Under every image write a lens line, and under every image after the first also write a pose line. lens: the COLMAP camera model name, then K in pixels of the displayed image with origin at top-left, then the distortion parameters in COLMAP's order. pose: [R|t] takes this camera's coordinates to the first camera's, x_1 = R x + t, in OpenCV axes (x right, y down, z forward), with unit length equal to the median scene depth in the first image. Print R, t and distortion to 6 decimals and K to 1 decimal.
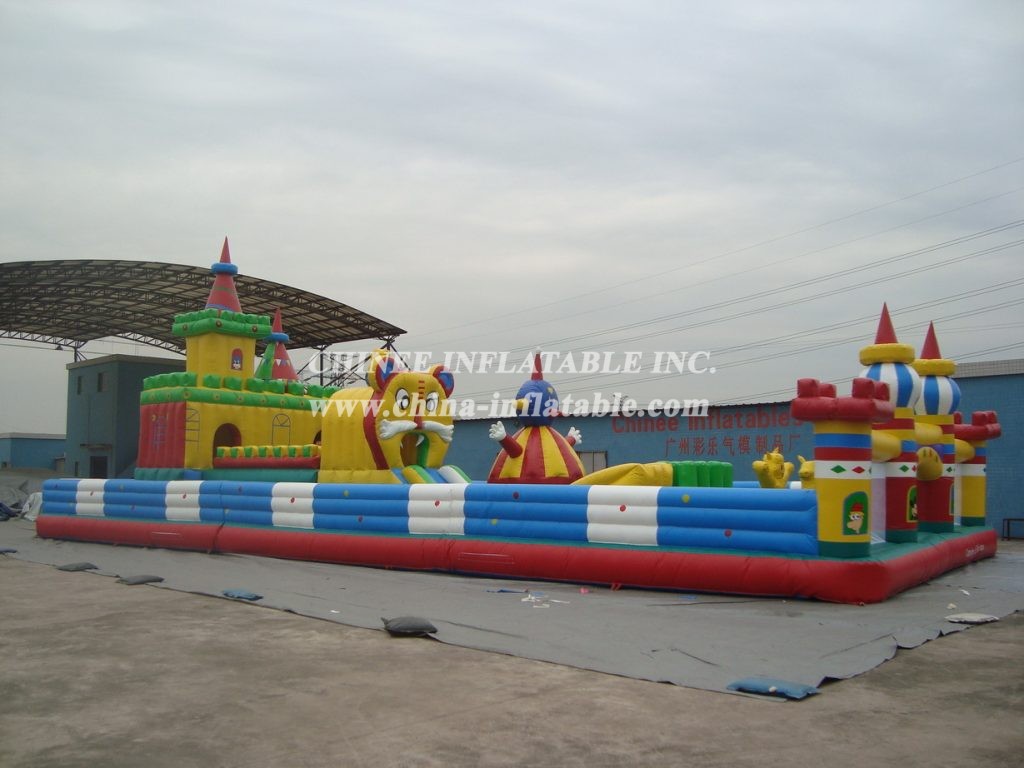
lens RADIAL K [[981.2, 0, 512.0], [0, 981.2, 384.0], [0, 0, 1]] dist [-0.215891, 0.212264]
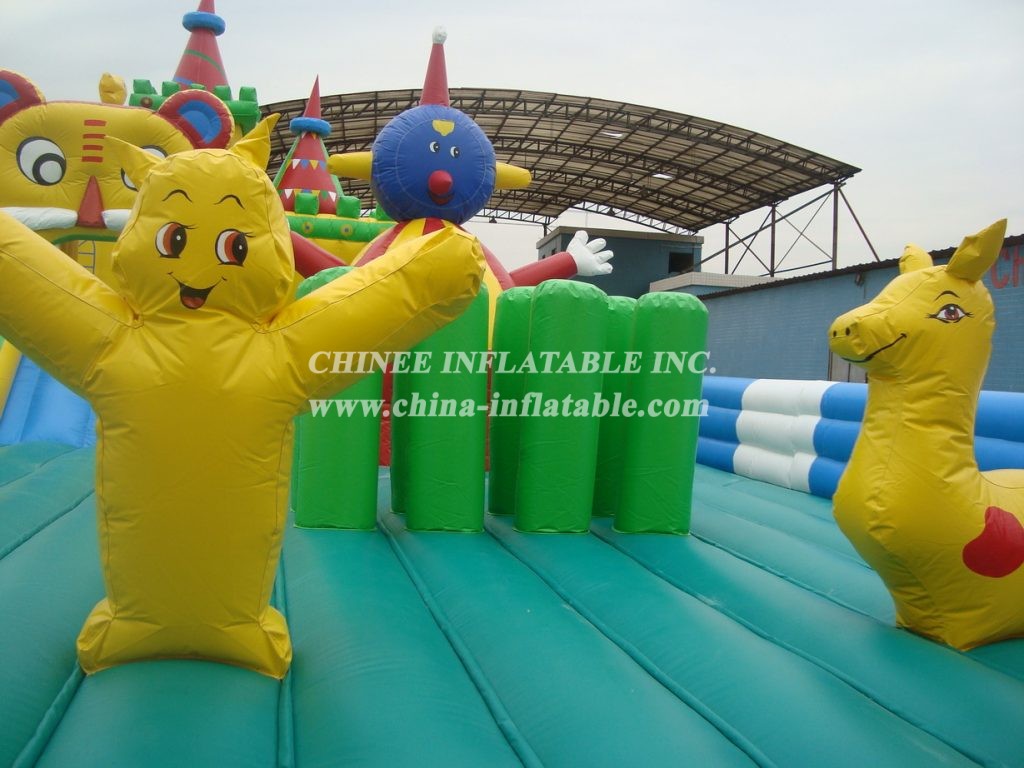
lens RADIAL K [[981.2, 0, 512.0], [0, 981.2, 384.0], [0, 0, 1]] dist [-0.215891, 0.212264]
pose [[0.761875, 0.052629, -0.645582, 0.279888], [0.008478, 0.995798, 0.091184, 0.065792], [0.647668, -0.074944, 0.758228, 0.648978]]
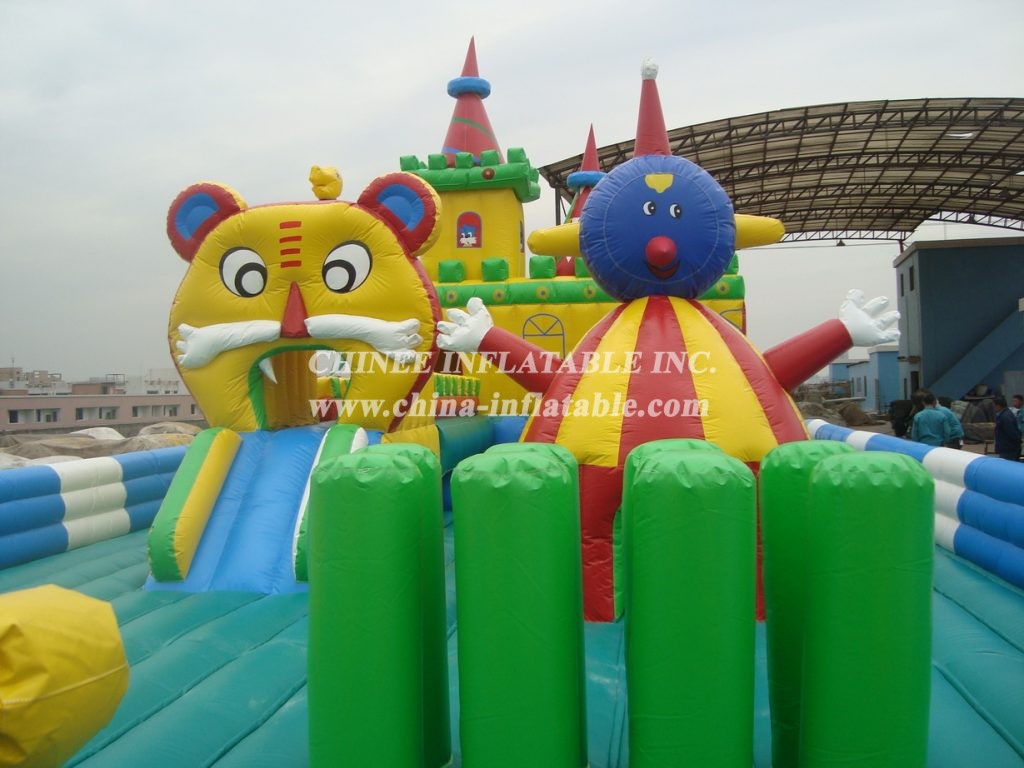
lens RADIAL K [[981.2, 0, 512.0], [0, 981.2, 384.0], [0, 0, 1]] dist [-0.215891, 0.212264]
pose [[0.468250, -0.013231, -0.883497, 0.259006], [0.100589, 0.994186, 0.038423, 0.048535], [0.877852, -0.106862, 0.466859, 0.728233]]
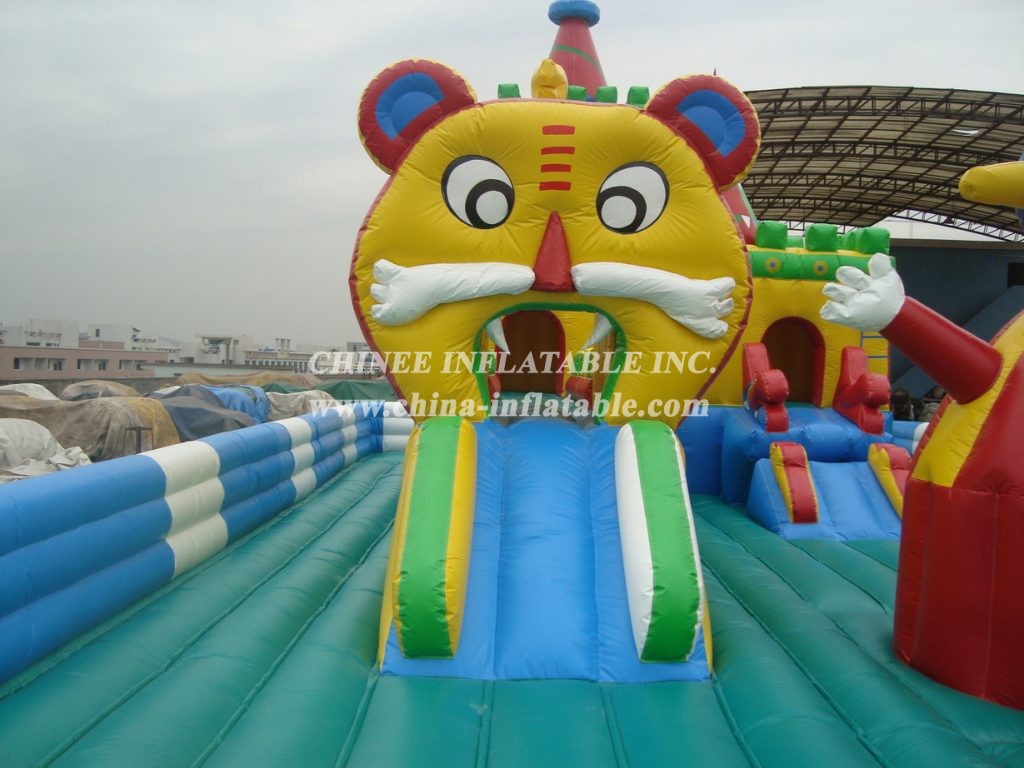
lens RADIAL K [[981.2, 0, 512.0], [0, 981.2, 384.0], [0, 0, 1]] dist [-0.215891, 0.212264]
pose [[0.570234, 0.038031, -0.820602, 0.114298], [0.038062, 0.996632, 0.072638, 0.042605], [0.820600, -0.072654, 0.566866, 0.675751]]
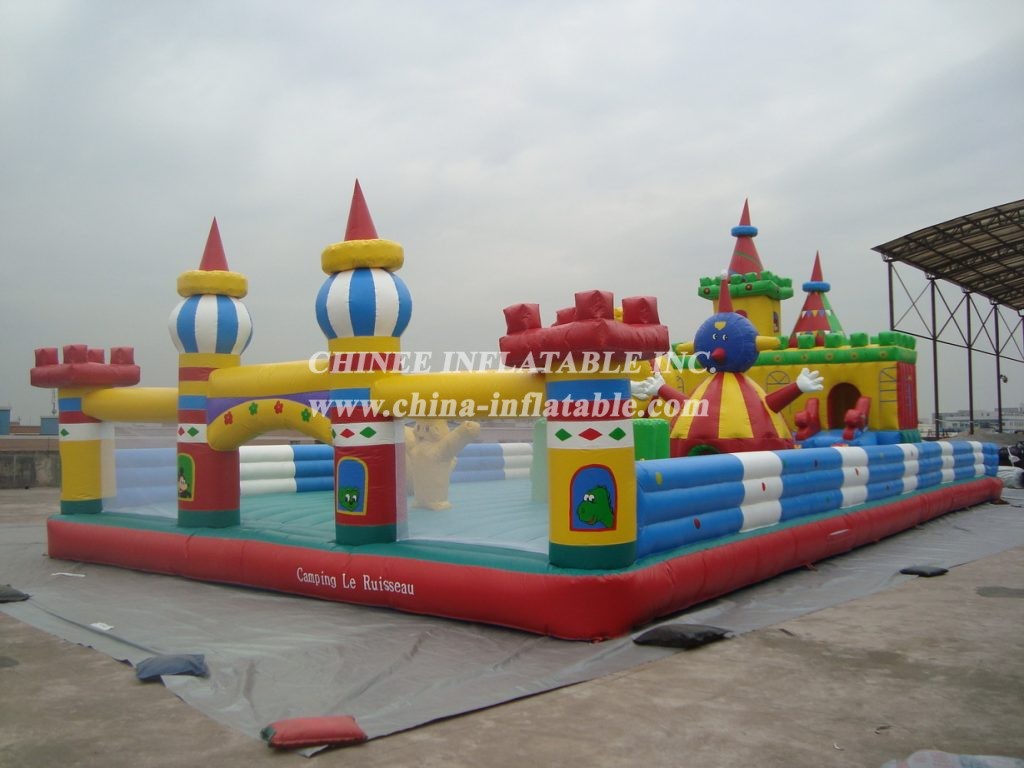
lens RADIAL K [[981.2, 0, 512.0], [0, 981.2, 384.0], [0, 0, 1]] dist [-0.215891, 0.212264]
pose [[0.007694, -0.049624, -0.998738, 0.707422], [0.092175, 0.994551, -0.048706, 0.066492], [0.995713, -0.091684, 0.012226, 0.742683]]
